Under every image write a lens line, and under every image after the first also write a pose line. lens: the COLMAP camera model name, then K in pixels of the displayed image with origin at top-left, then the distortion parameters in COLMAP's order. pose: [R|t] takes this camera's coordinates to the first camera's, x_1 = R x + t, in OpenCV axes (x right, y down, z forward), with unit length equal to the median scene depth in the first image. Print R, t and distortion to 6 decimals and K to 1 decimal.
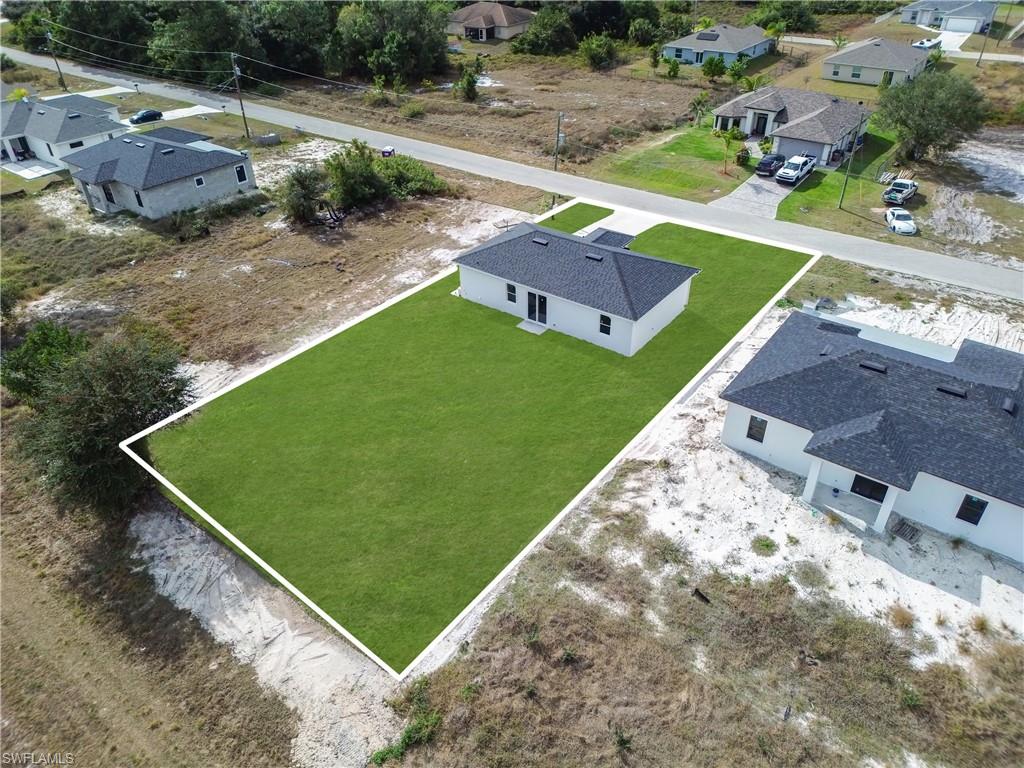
lens RADIAL K [[715.4, 0, 510.9], [0, 715.4, 383.1], [0, 0, 1]] dist [0.061804, -0.065213]
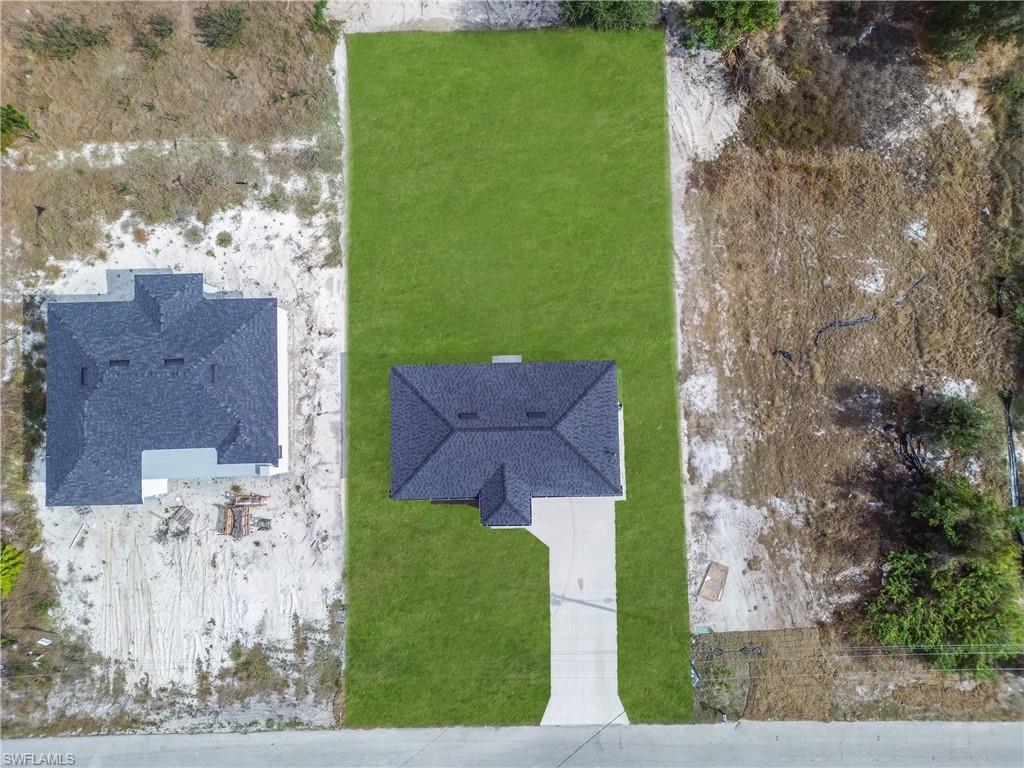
lens RADIAL K [[715.4, 0, 510.9], [0, 715.4, 383.1], [0, 0, 1]] dist [0.061804, -0.065213]
pose [[-0.781139, 0.624357, -0.000135, 0.042233], [-0.327786, -0.409913, 0.851192, -0.944566], [0.531392, 0.664944, 0.524854, 0.478326]]
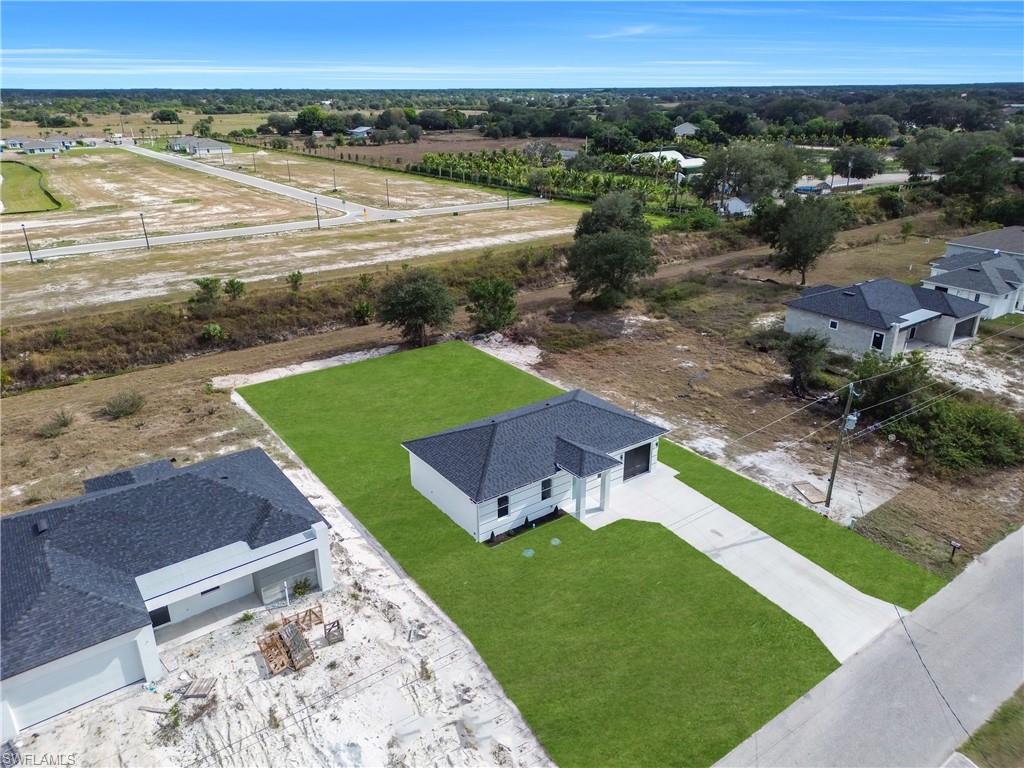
lens RADIAL K [[715.4, 0, 510.9], [0, 715.4, 383.1], [0, 0, 1]] dist [0.061804, -0.065213]
pose [[-0.287611, 0.378807, -0.879650, 0.883160], [-0.537672, 0.696208, 0.475608, -0.636407], [0.792584, 0.609753, 0.003437, 0.935767]]
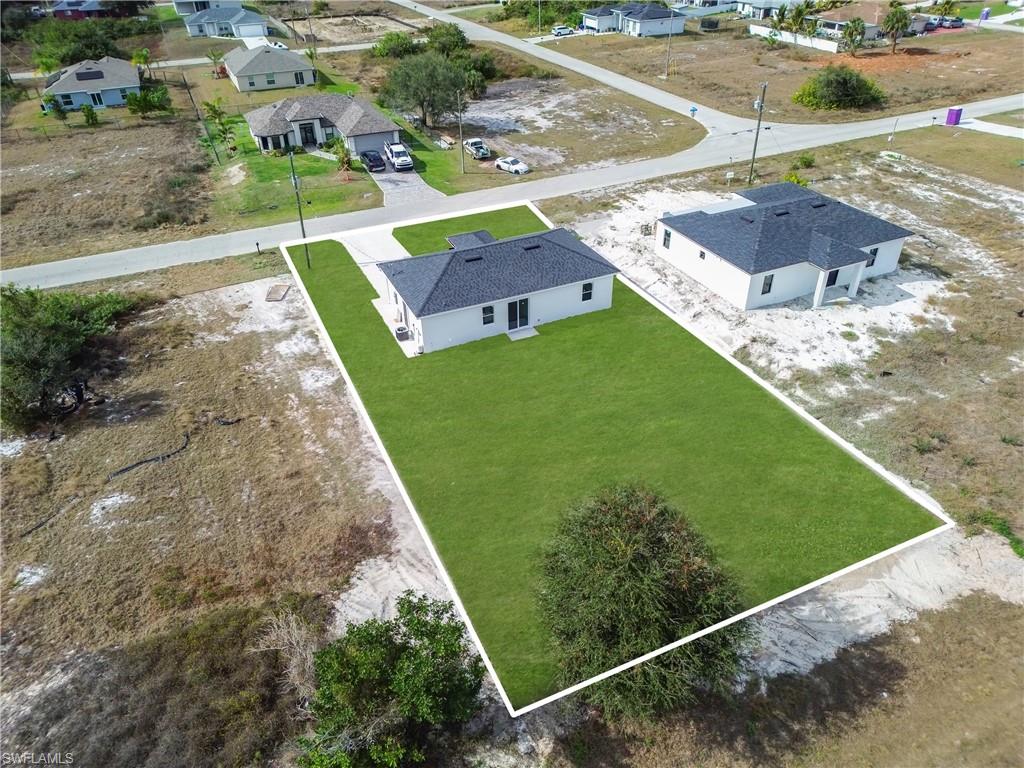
lens RADIAL K [[715.4, 0, 510.9], [0, 715.4, 383.1], [0, 0, 1]] dist [0.061804, -0.065213]
pose [[0.474954, -0.490704, 0.730499, -0.727425], [0.509176, 0.830276, 0.226673, -0.250898], [-0.717745, 0.264293, 0.644198, 0.382261]]
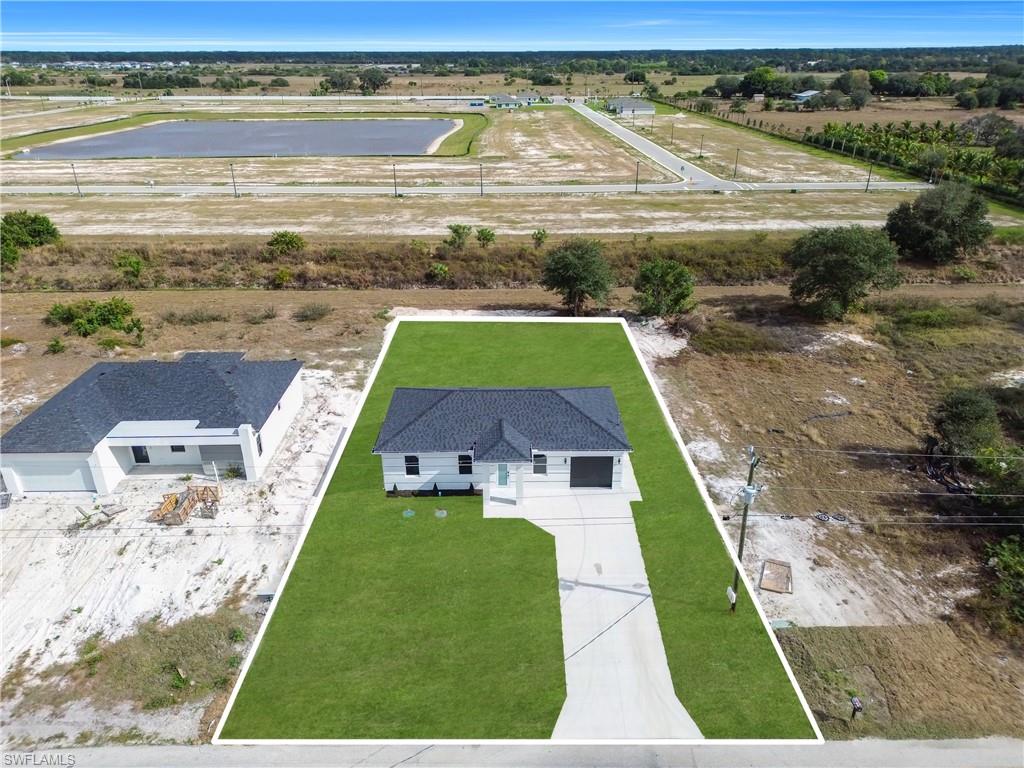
lens RADIAL K [[715.4, 0, 510.9], [0, 715.4, 383.1], [0, 0, 1]] dist [0.061804, -0.065213]
pose [[-0.790565, 0.273953, -0.547682, 0.568658], [-0.334251, 0.556338, 0.760766, -0.889616], [0.513111, 0.784498, -0.348253, 1.298336]]
